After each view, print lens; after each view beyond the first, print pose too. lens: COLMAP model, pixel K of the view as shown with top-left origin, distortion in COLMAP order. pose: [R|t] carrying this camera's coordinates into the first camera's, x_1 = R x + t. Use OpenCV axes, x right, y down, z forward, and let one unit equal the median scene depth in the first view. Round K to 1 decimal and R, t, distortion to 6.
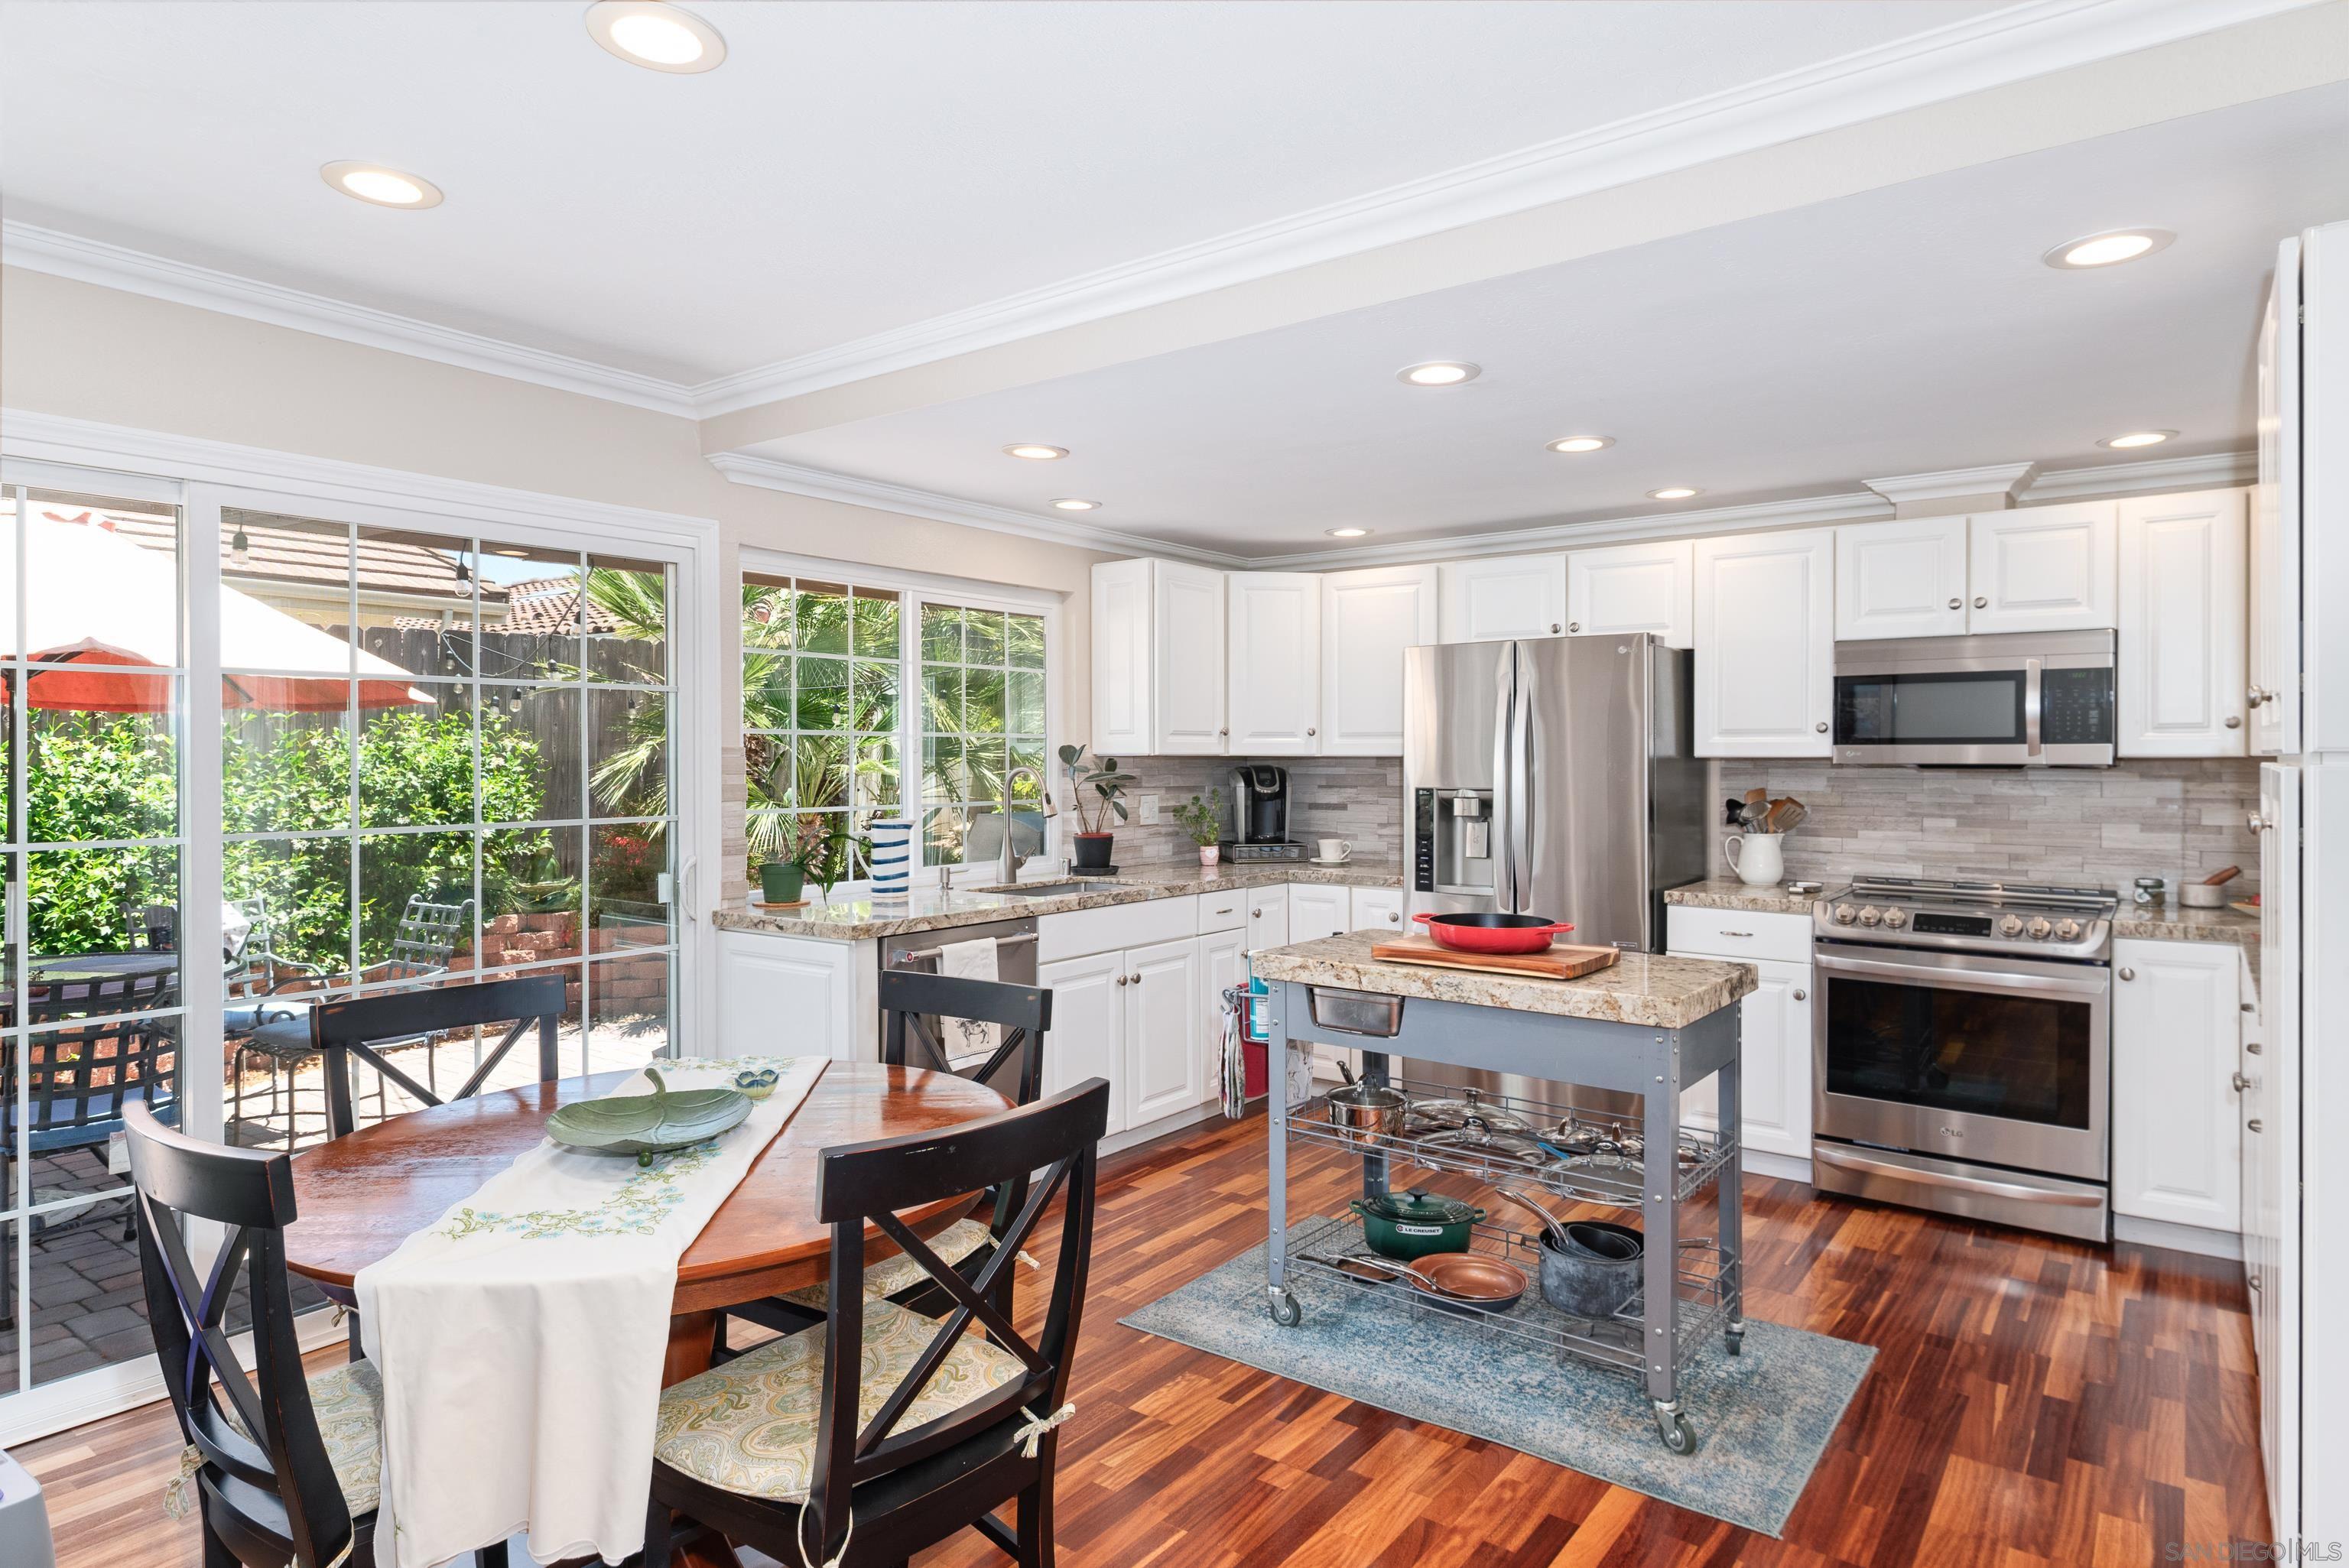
lens RADIAL K [[1319.8, 0, 1185.3], [0, 1319.8, 762.7], [0, 0, 1]] dist [0.004705, 0.001355]
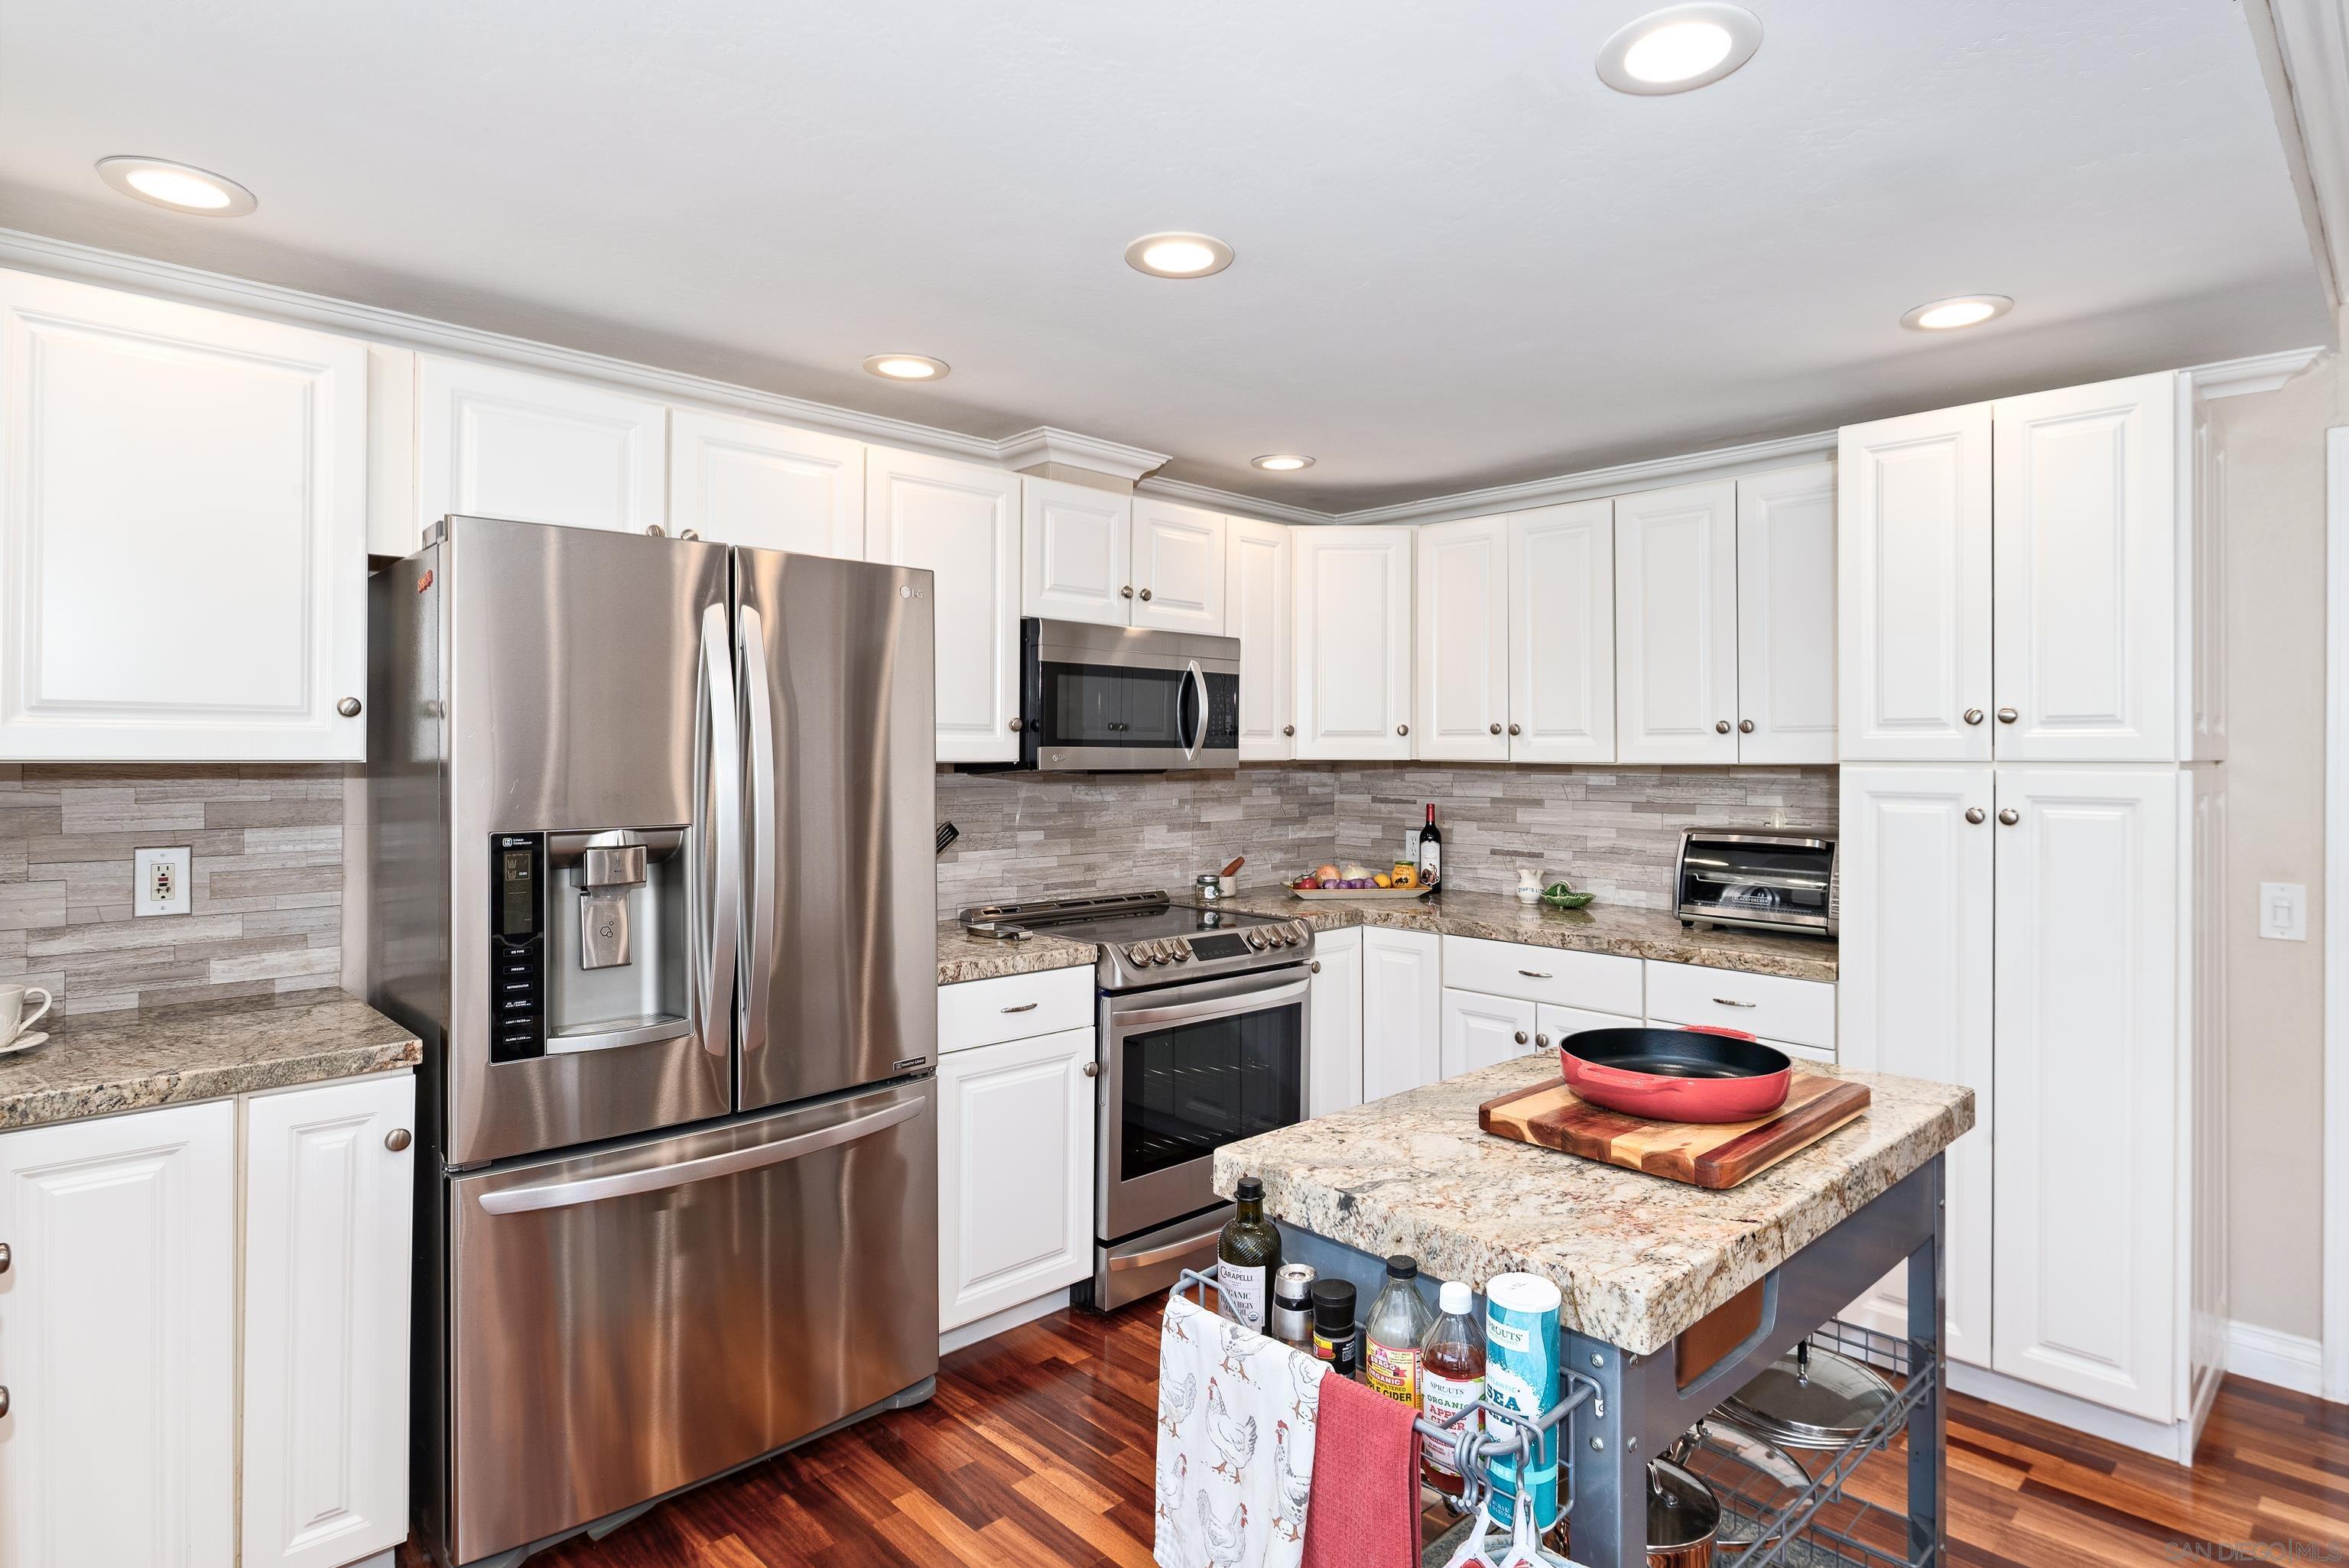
lens RADIAL K [[1243.6, 0, 1215.8], [0, 1243.6, 765.5], [0, 0, 1]] dist [0.002598, 0.000350]
pose [[0.146796, -0.007709, 0.989137, -0.231226], [0.003178, 0.999968, 0.007321, -0.007340], [-0.989162, 0.002069, 0.146815, 0.775086]]
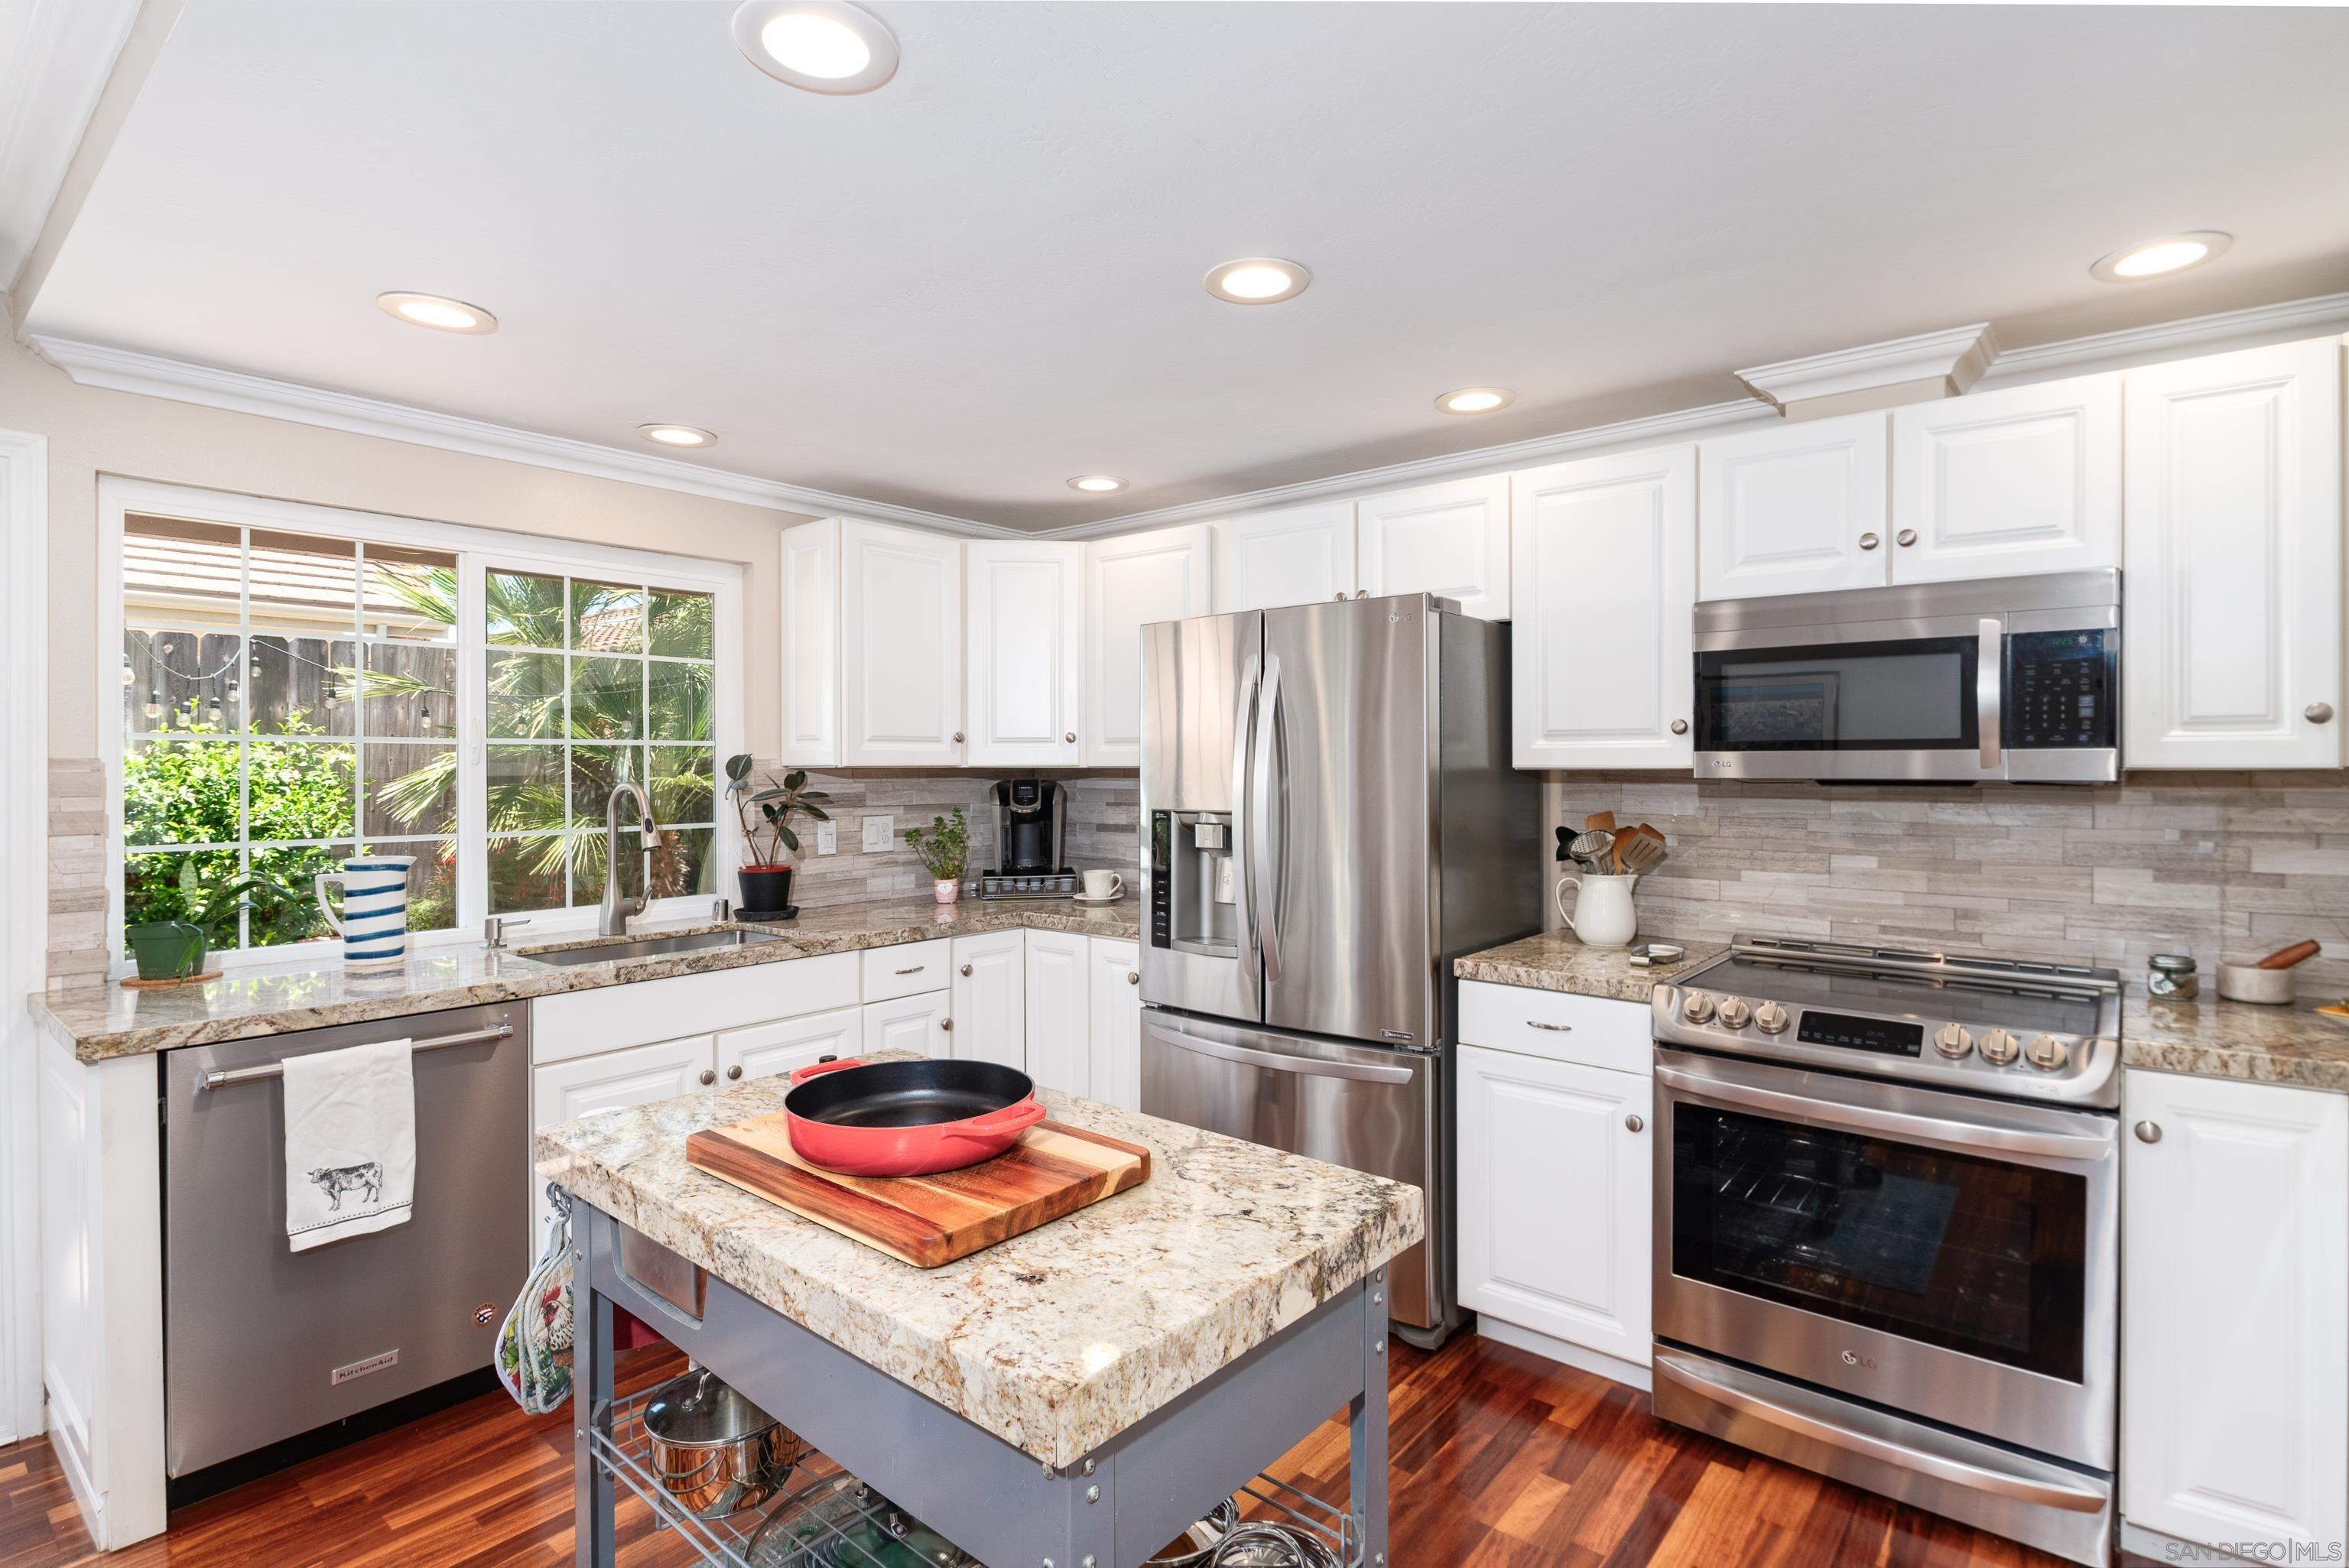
lens RADIAL K [[1137.9, 0, 1186.9], [0, 1137.9, 771.7], [0, 0, 1]] dist [-0.004375, -0.000865]
pose [[0.998907, -0.001857, -0.046708, 0.250674], [0.001904, 0.999998, 0.000953, -0.004025], [0.046706, -0.001041, 0.998908, 0.389492]]
